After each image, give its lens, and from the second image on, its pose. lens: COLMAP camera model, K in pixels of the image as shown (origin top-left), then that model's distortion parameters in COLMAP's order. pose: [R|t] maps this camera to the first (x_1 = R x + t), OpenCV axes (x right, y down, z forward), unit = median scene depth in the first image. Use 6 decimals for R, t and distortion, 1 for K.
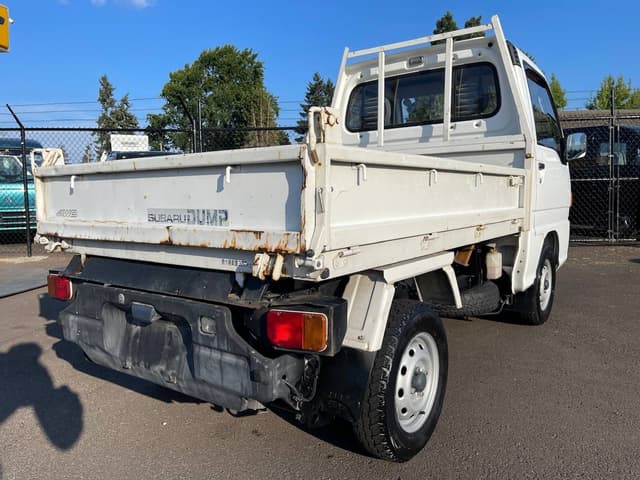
lens RADIAL K [[480.2, 0, 320.8], [0, 480.2, 243.1], [0, 0, 1]] dist [0.028766, -0.004562]
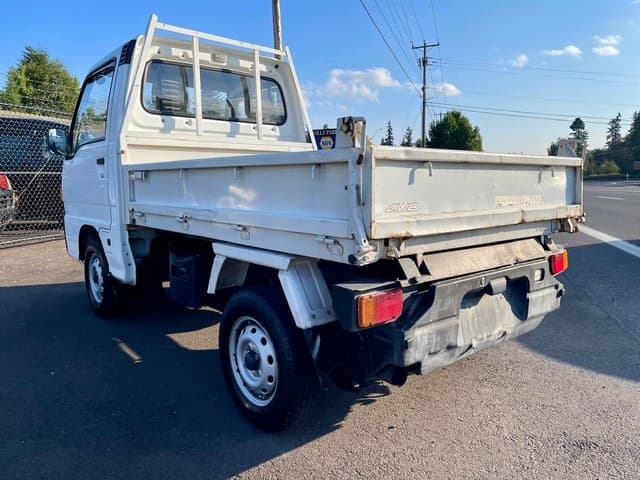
lens RADIAL K [[491.0, 0, 320.6], [0, 491.0, 238.1], [0, 0, 1]] dist [0.016982, -0.000392]
pose [[0.236466, -0.095786, 0.966907, -1.511017], [0.097841, 0.992418, 0.074385, -0.095093], [-0.966701, 0.077014, 0.244045, 1.052324]]
